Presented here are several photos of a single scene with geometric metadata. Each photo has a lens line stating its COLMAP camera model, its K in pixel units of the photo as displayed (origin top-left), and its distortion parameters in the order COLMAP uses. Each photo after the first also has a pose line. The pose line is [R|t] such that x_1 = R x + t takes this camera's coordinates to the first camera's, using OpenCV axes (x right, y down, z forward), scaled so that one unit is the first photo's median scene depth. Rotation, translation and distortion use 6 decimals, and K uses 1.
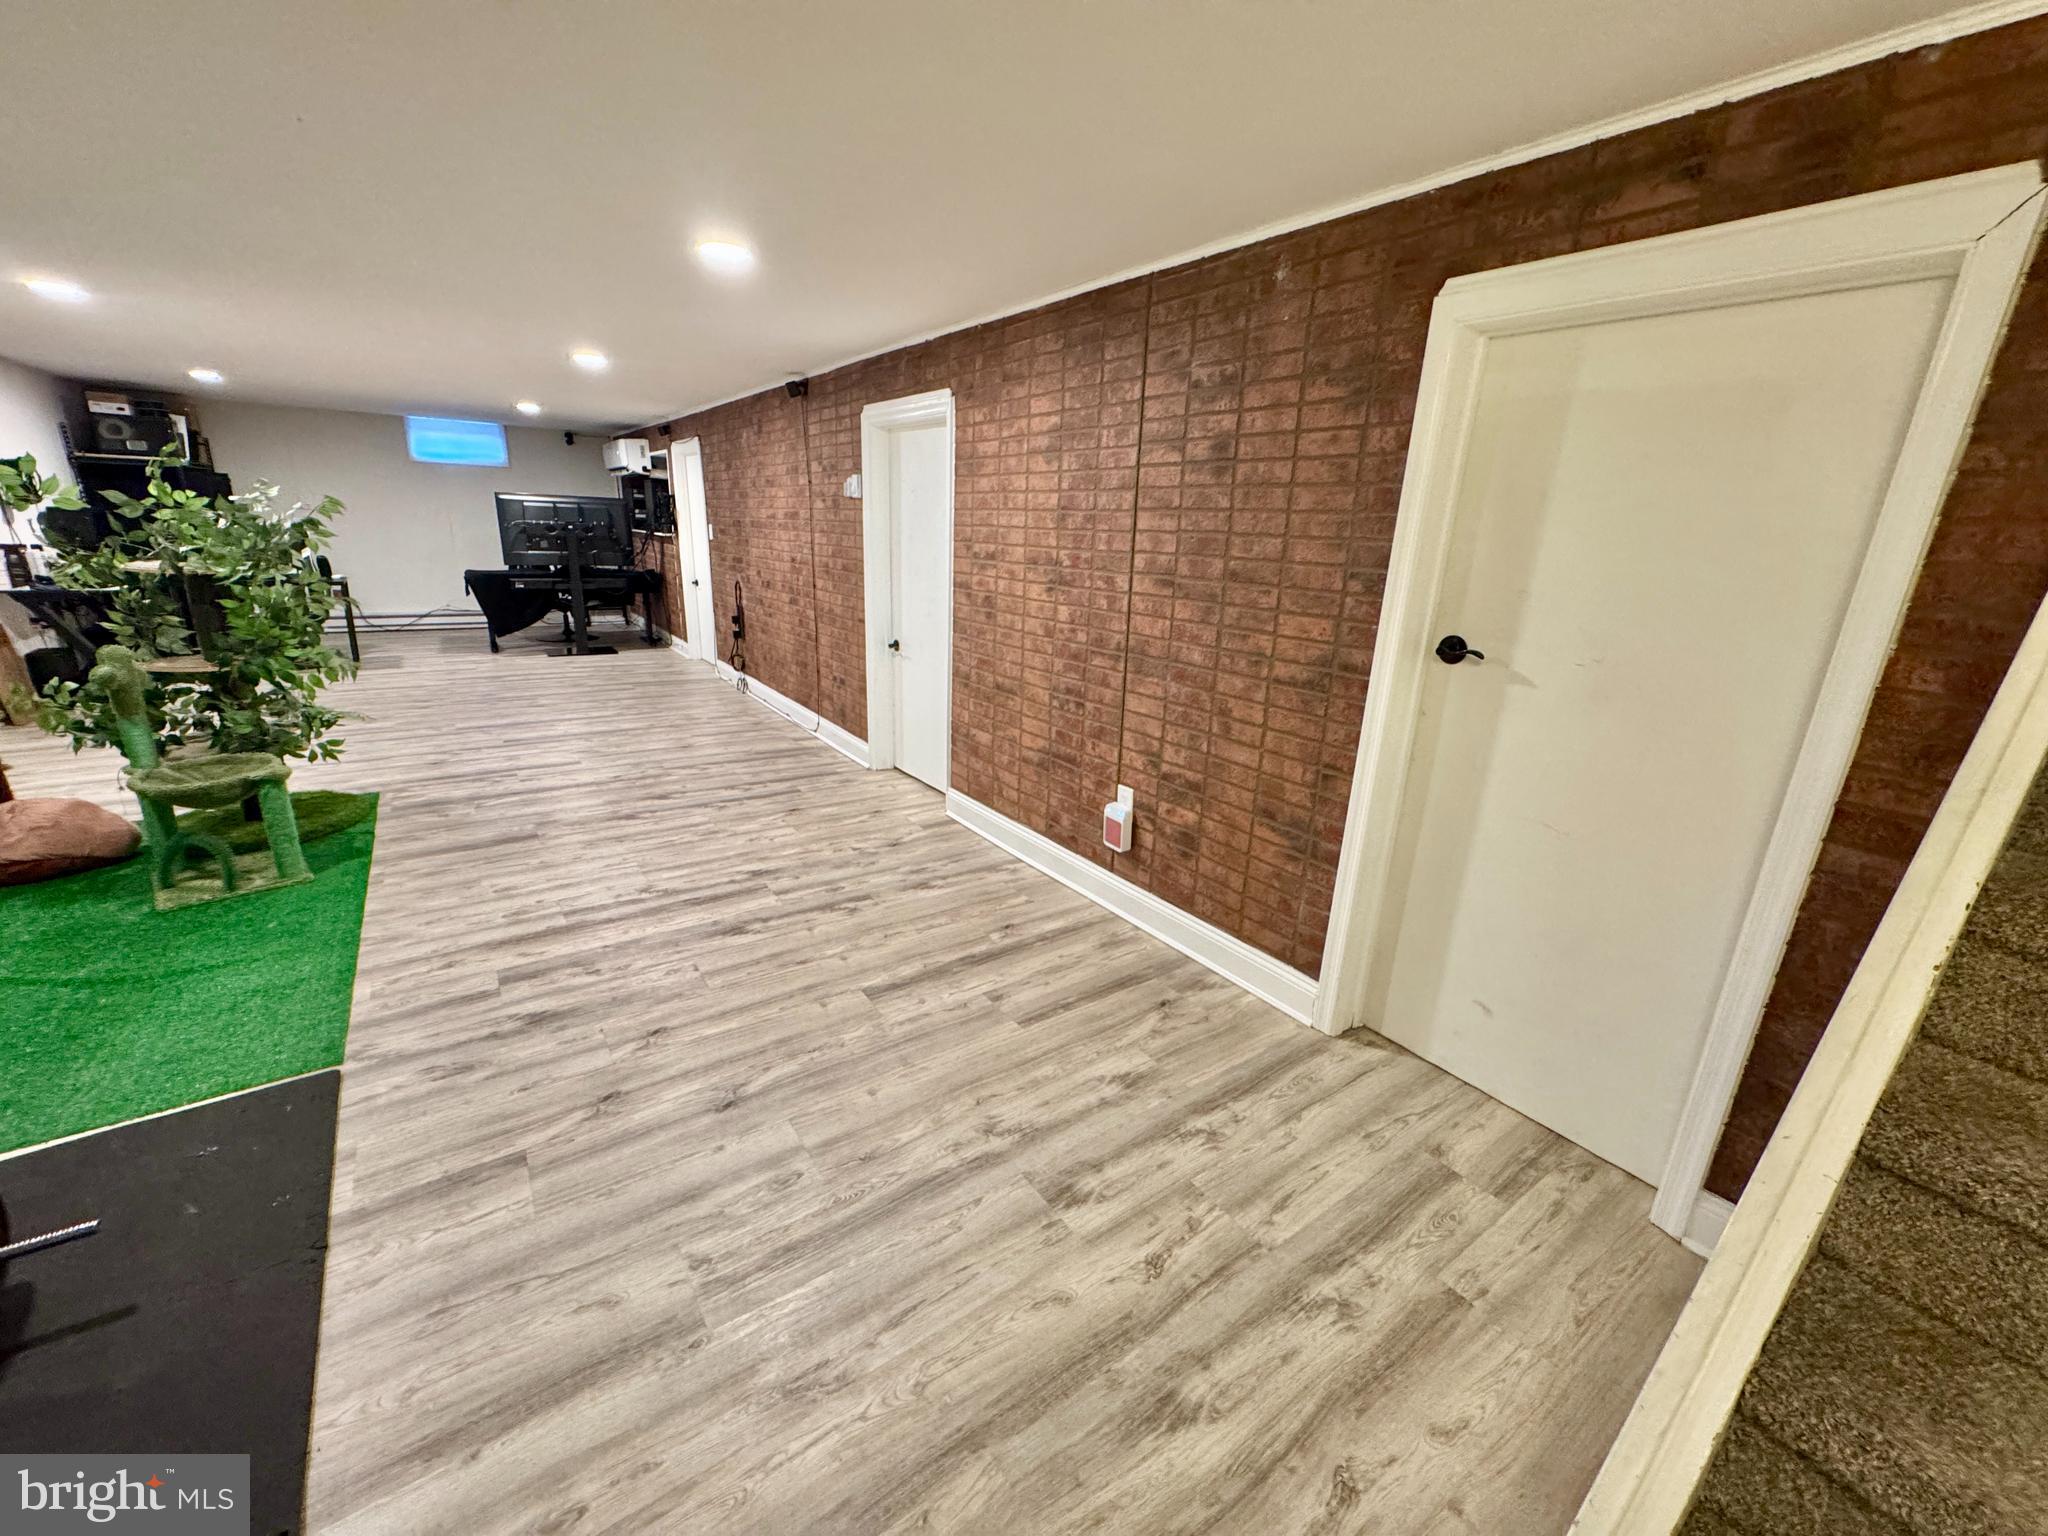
lens RADIAL K [[822.4, 0, 1032.9], [0, 822.4, 766.8], [0, 0, 1]] dist [-0.003478, 0.000178]
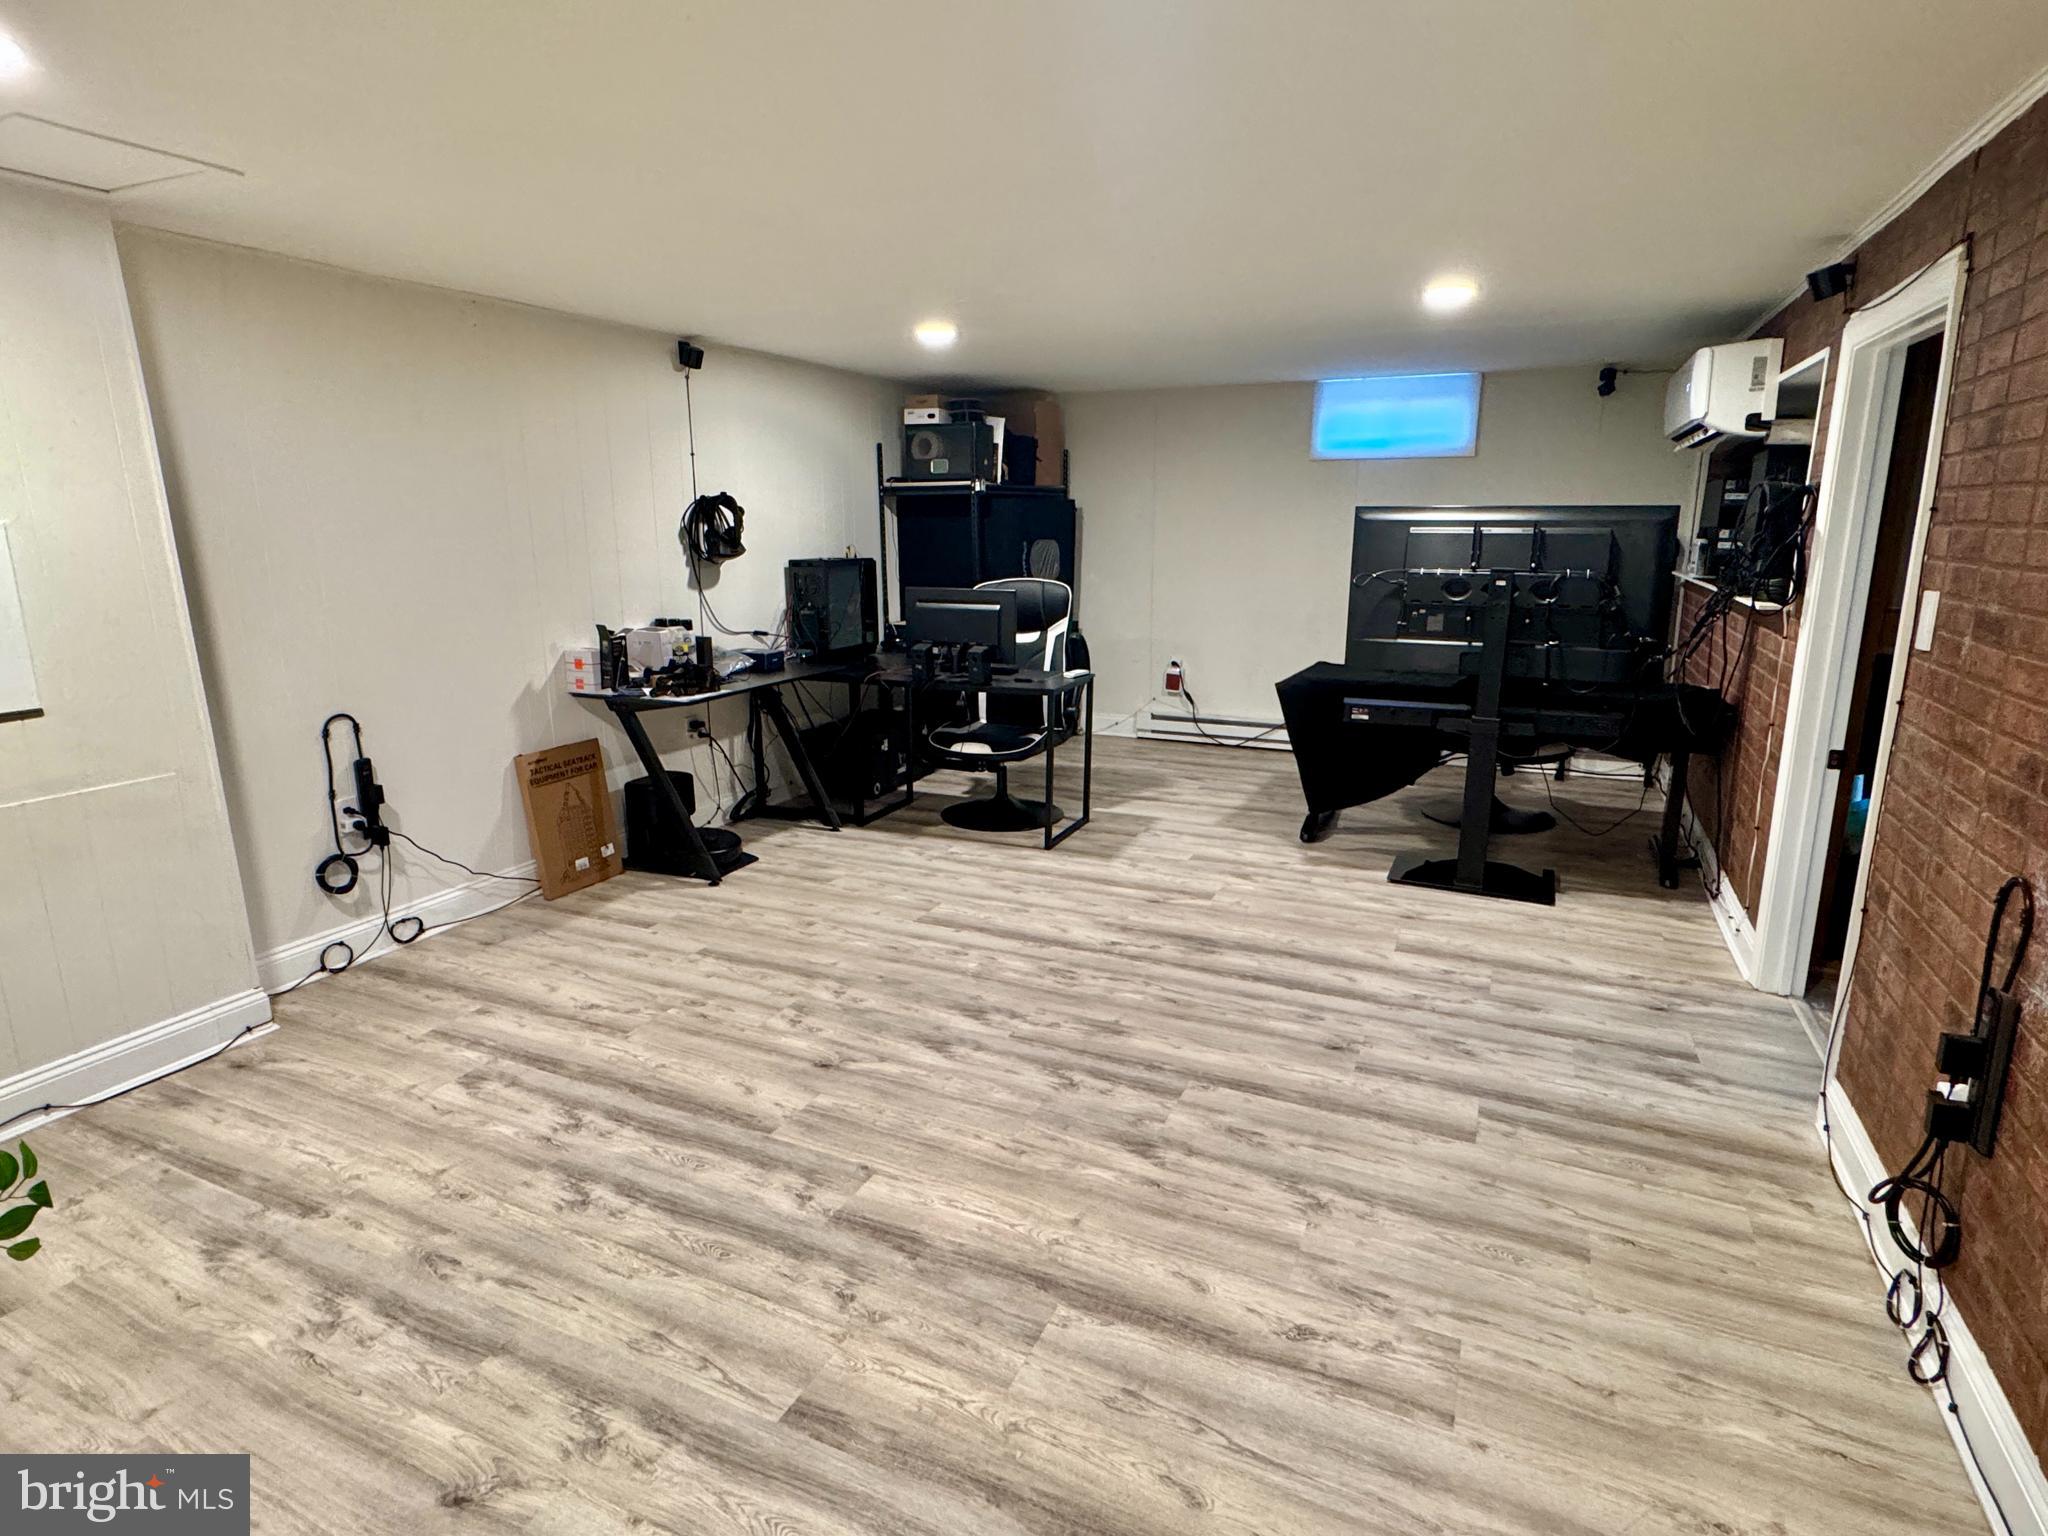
lens RADIAL K [[1072.6, 0, 1017.6], [0, 1072.6, 758.2], [0, 0, 1]] dist [-0.000103, 0.001887]
pose [[0.488248, 0.149671, -0.859774, -0.576986], [-0.224278, 0.973614, 0.042126, -0.471619], [0.843394, 0.172261, 0.508934, 1.457652]]
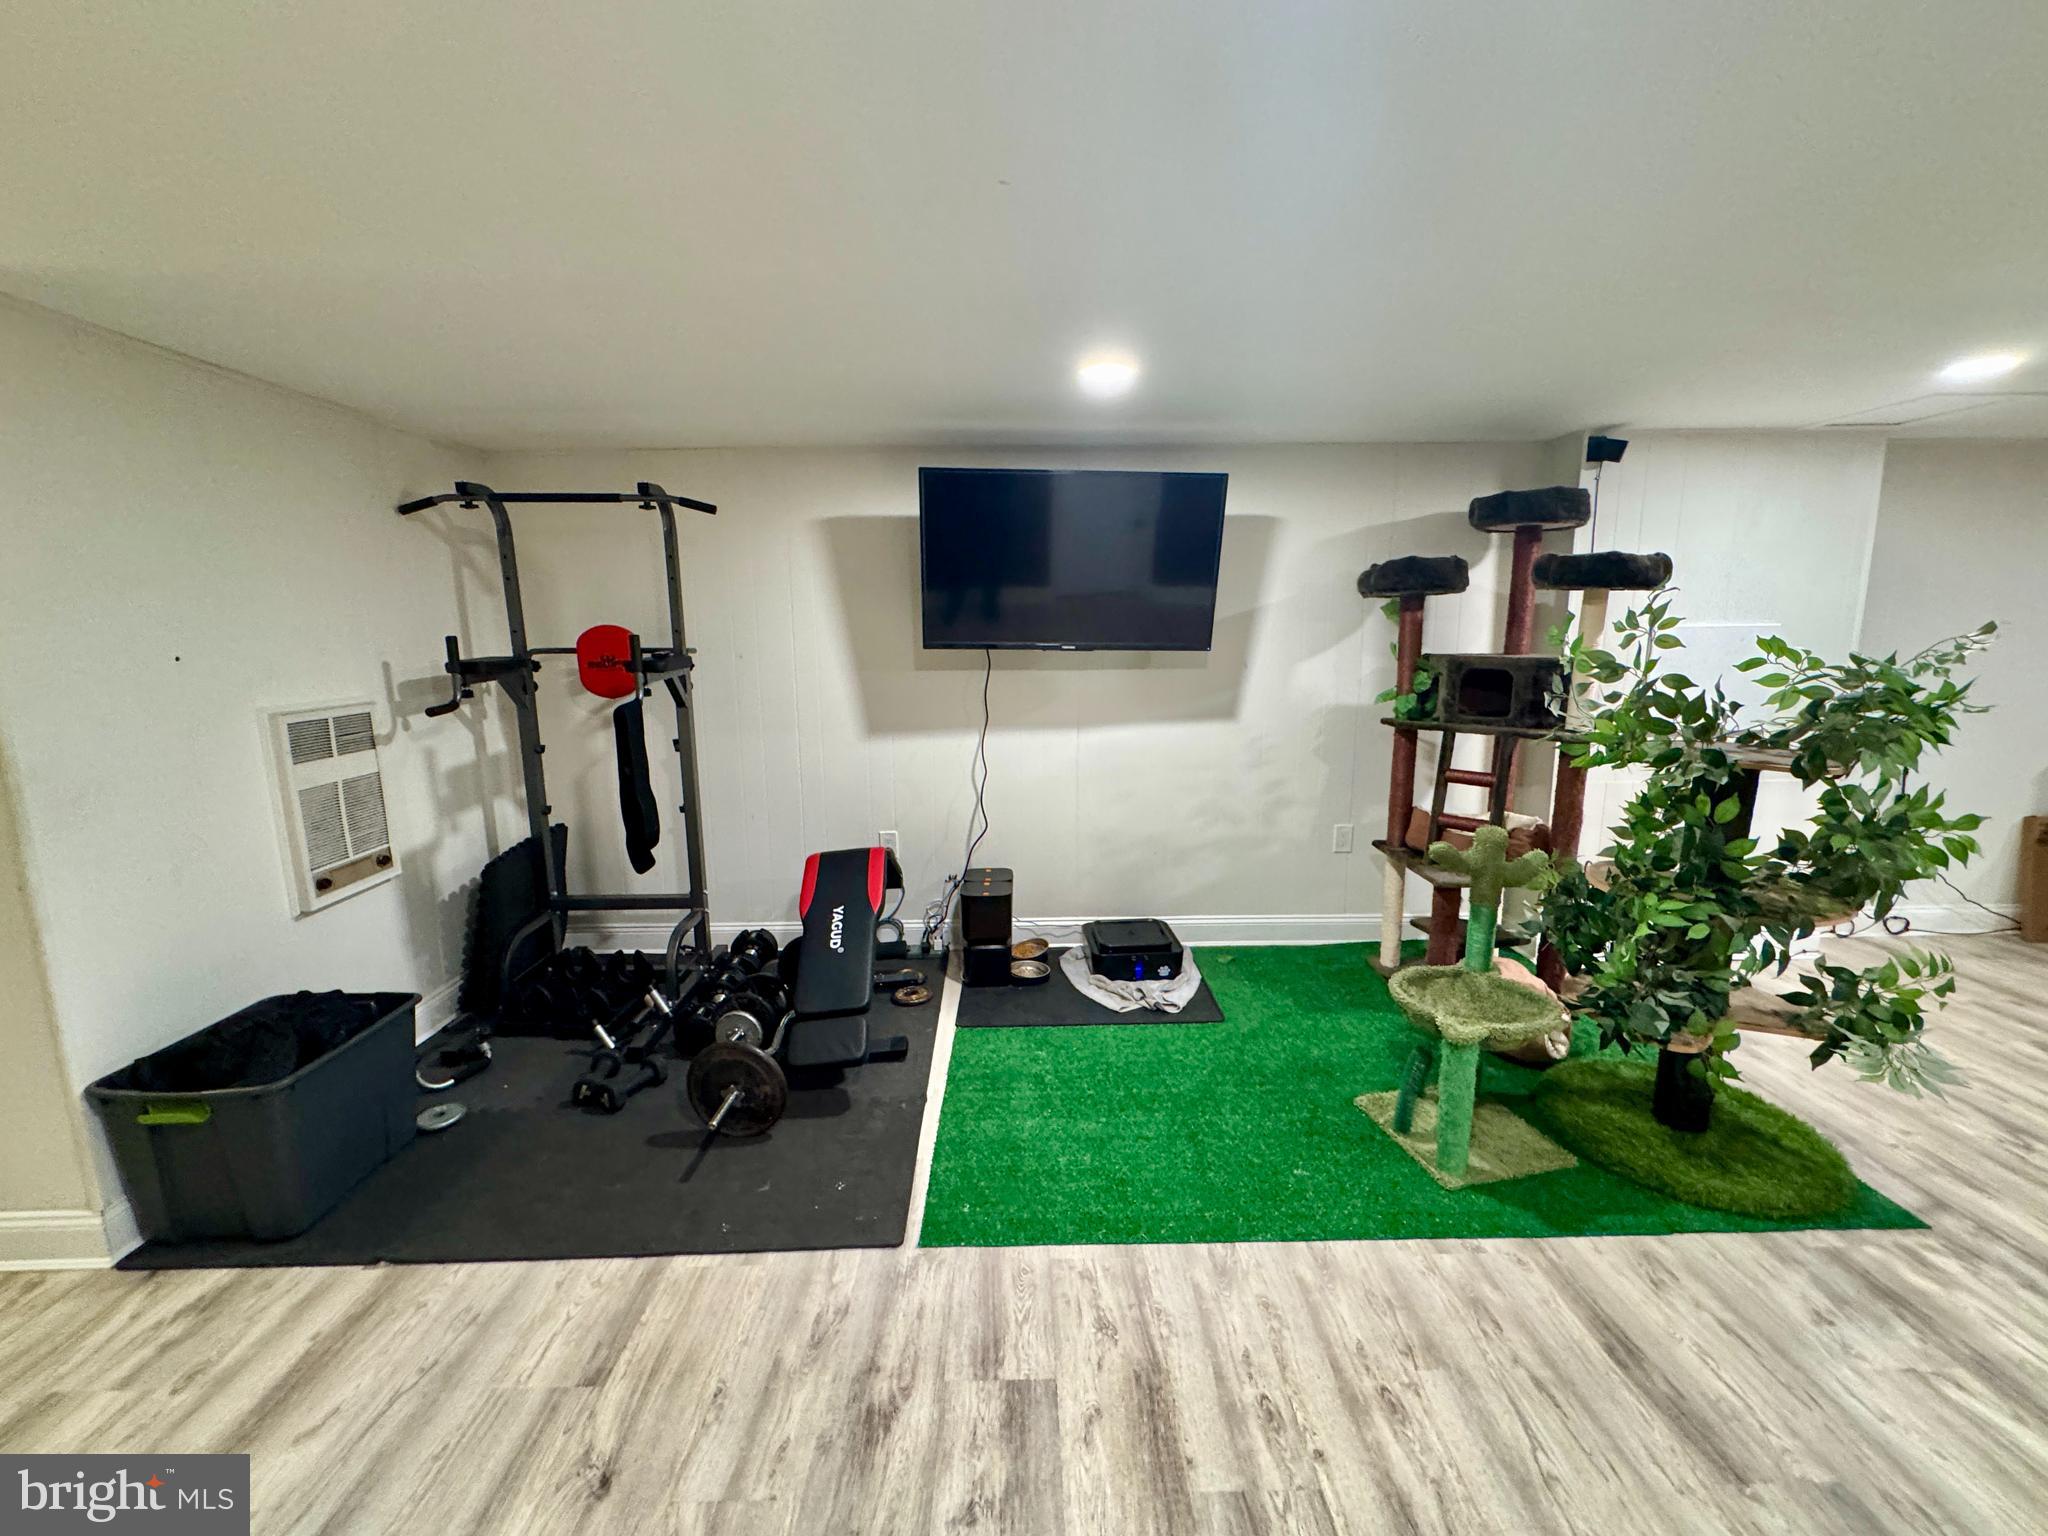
lens RADIAL K [[822.4, 0, 1015.5], [0, 822.4, 770.2], [0, 0, 1]] dist [-0.003478, 0.000178]
pose [[-0.574984, 0.107096, -0.811125, -0.152283], [-0.245634, 0.923065, 0.295999, -0.327140], [0.780421, 0.369435, -0.504441, 1.001030]]
